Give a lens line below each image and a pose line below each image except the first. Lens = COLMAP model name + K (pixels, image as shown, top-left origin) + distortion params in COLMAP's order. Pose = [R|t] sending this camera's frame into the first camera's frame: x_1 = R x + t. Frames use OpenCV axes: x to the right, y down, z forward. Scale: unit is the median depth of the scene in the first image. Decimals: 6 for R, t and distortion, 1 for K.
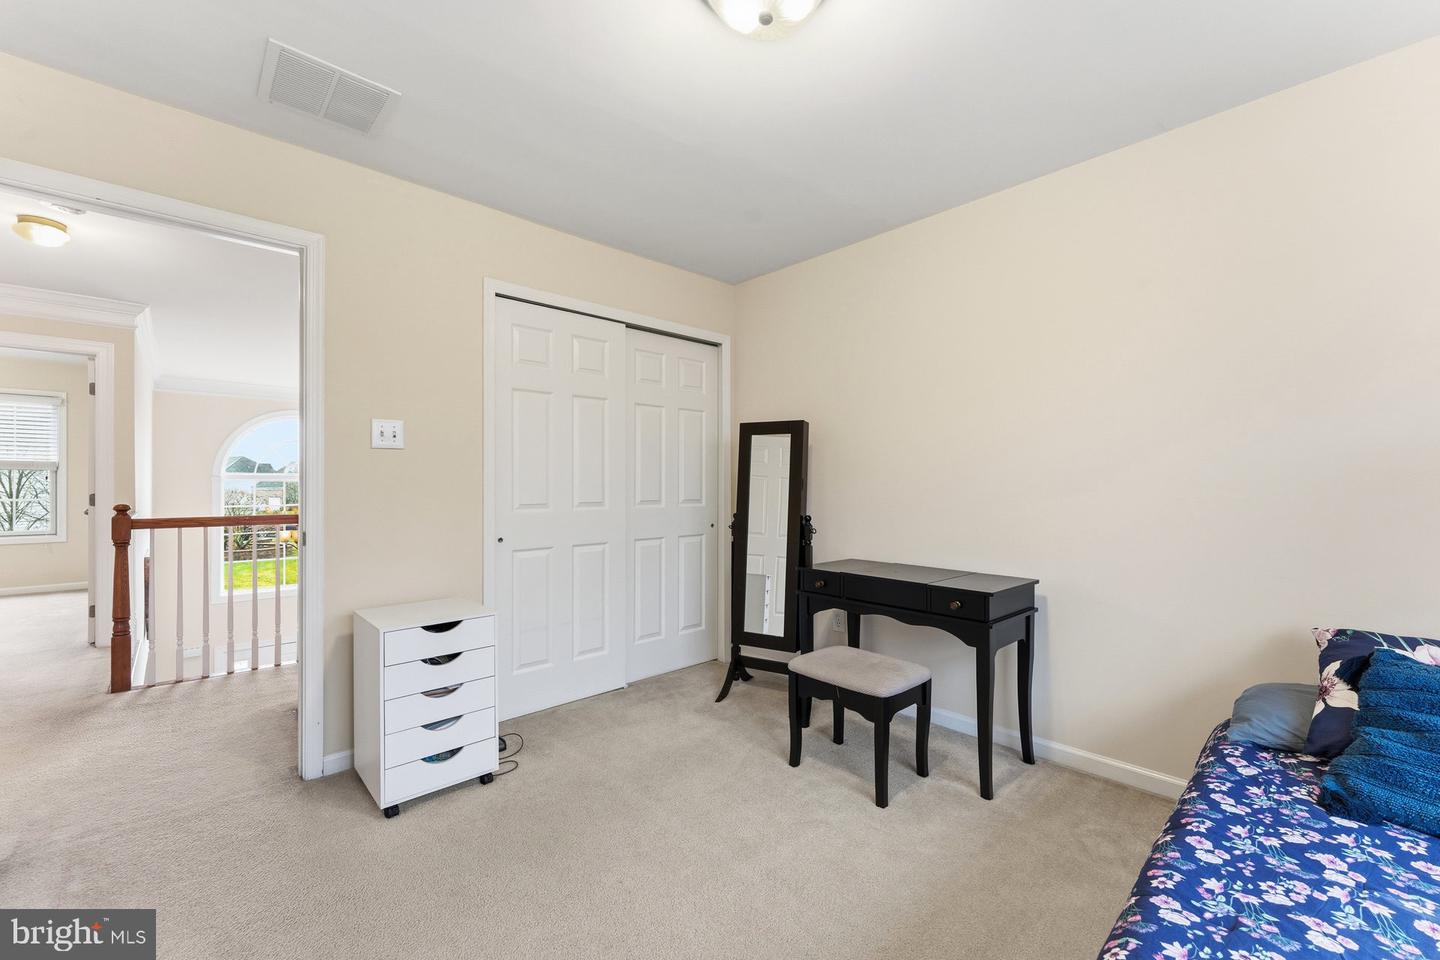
lens RADIAL K [[584.0, 0, 720.0], [0, 584.0, 480.0], [0, 0, 1]] dist [0.000126, 0.000004]
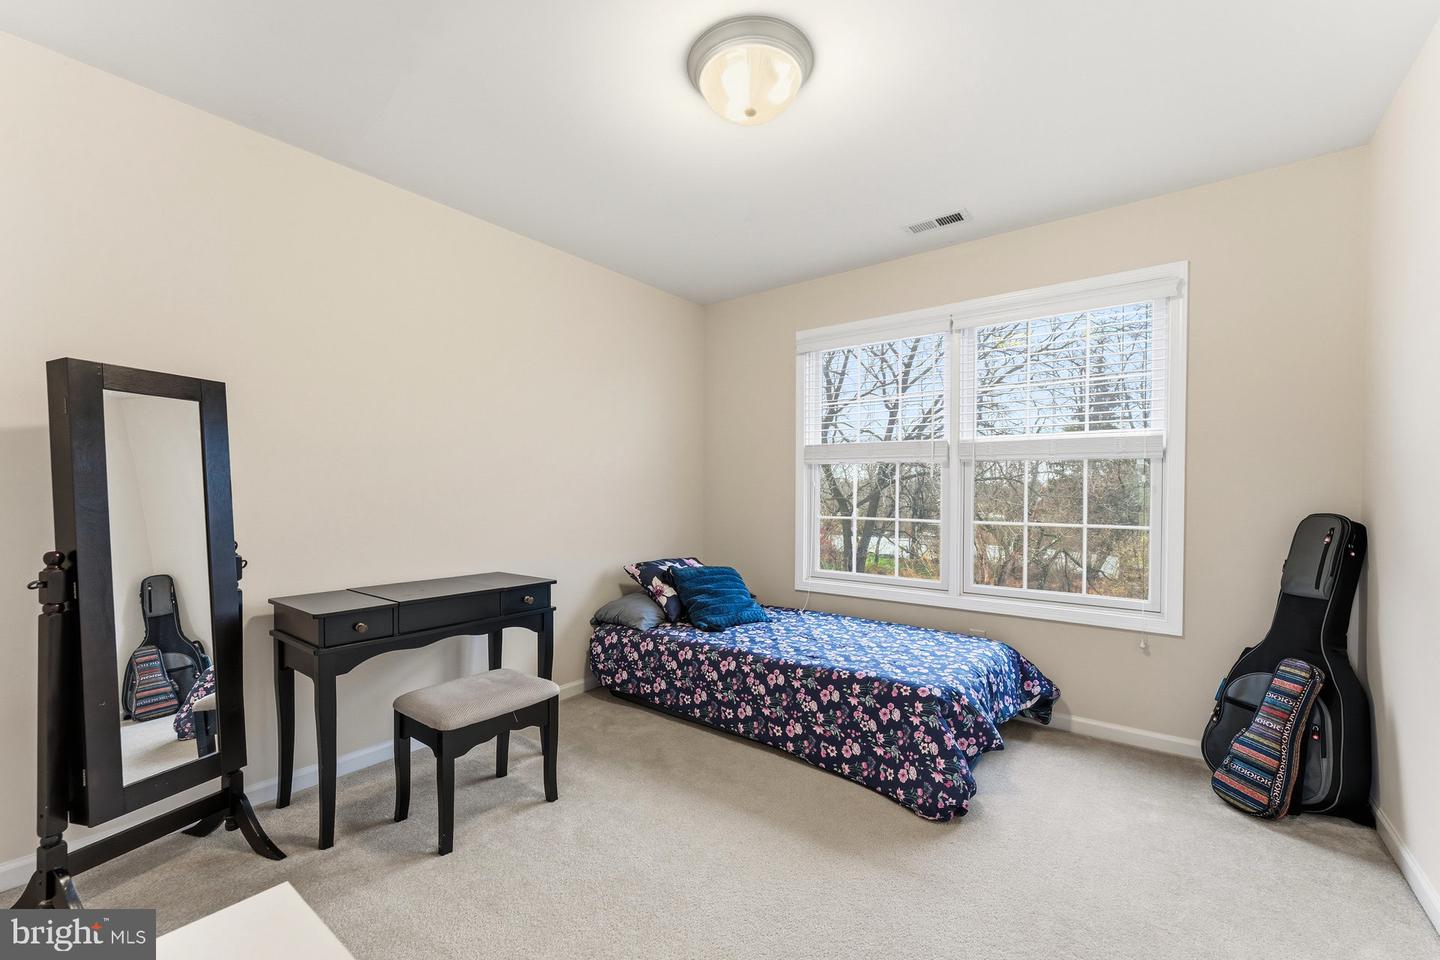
lens RADIAL K [[593.8, 0, 722.8], [0, 593.8, 507.9], [0, 0, 1]] dist [0.000547, 0.000068]
pose [[-0.160006, -0.031249, 0.986621, -0.663189], [-0.005629, 0.999511, 0.030745, 0.006526], [-0.987100, -0.000635, -0.160103, 0.729149]]
